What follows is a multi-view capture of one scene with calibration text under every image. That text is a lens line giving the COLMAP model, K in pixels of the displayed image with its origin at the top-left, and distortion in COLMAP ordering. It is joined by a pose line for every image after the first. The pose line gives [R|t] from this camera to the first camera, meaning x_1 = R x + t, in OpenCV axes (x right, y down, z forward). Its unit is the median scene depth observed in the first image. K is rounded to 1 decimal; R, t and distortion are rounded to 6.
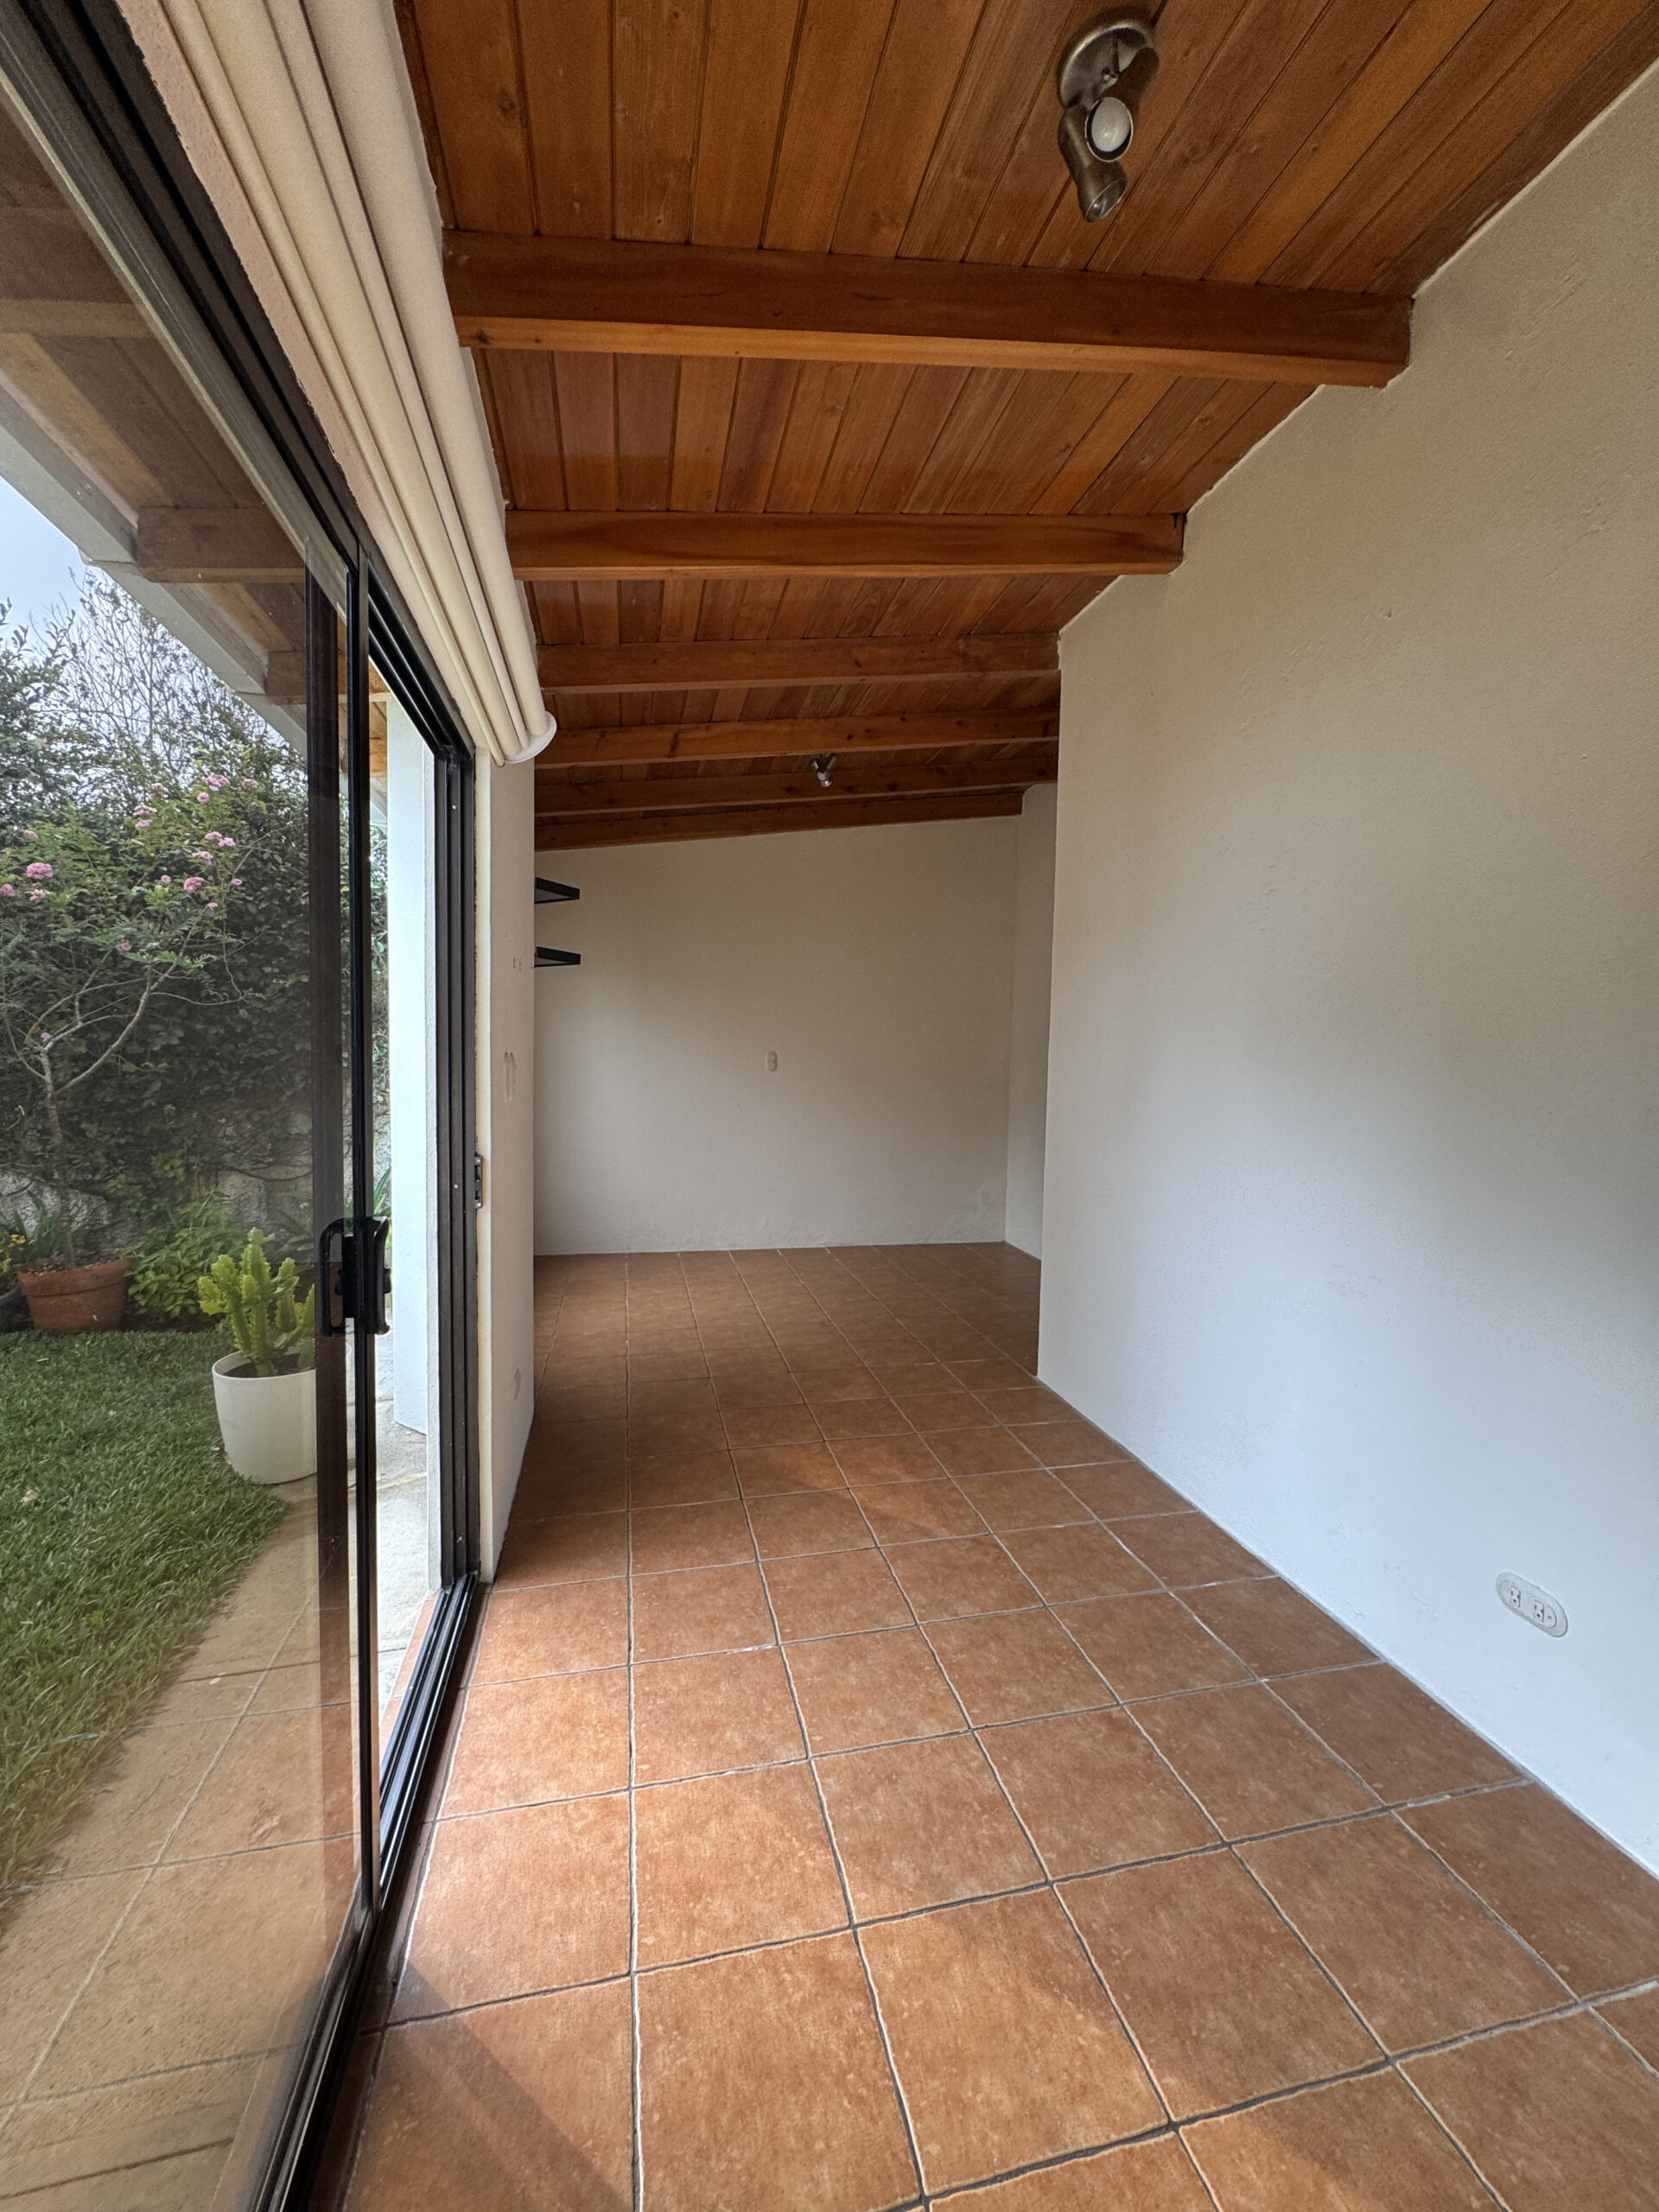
lens RADIAL K [[882.9, 0, 833.1], [0, 882.9, 1113.7], [0, 0, 1]] dist [-0.001141, -0.000317]
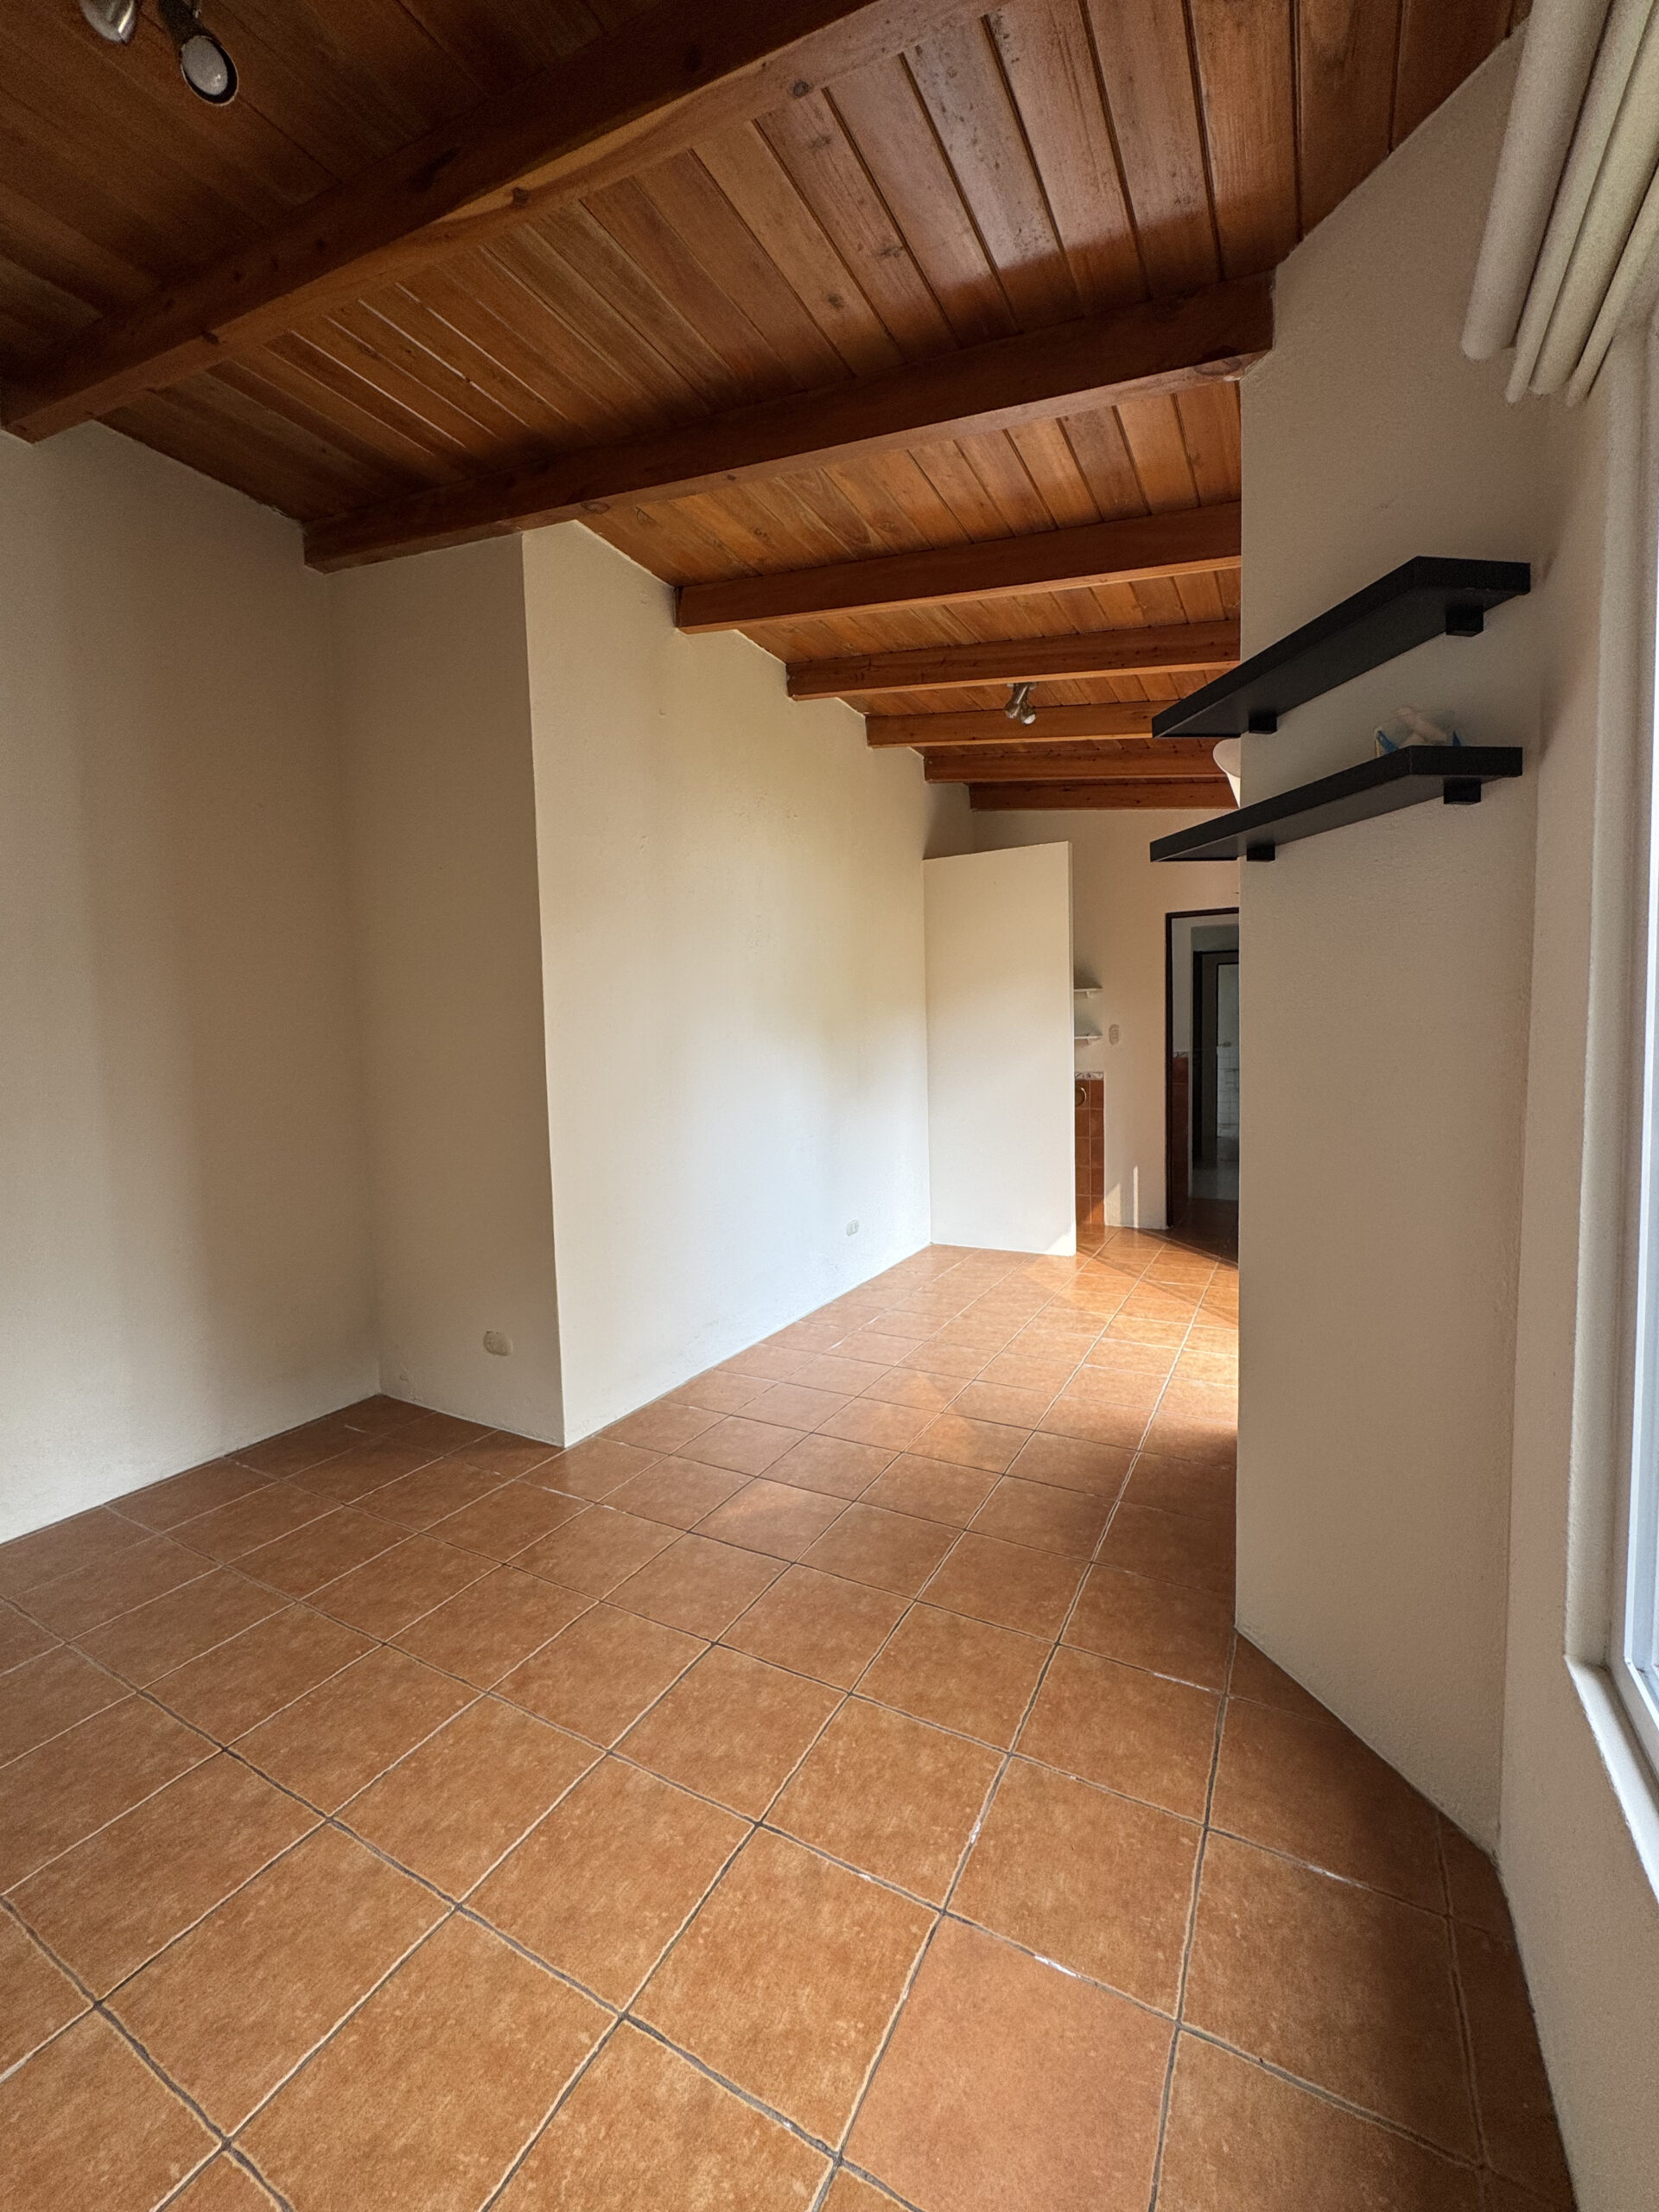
lens RADIAL K [[882.9, 0, 835.1], [0, 882.9, 1093.5], [0, 0, 1]] dist [-0.001141, -0.000317]
pose [[-0.743175, -0.039610, 0.667923, -0.411668], [0.061903, 0.989895, 0.127581, -0.088715], [-0.666227, 0.136161, -0.733213, 1.235692]]
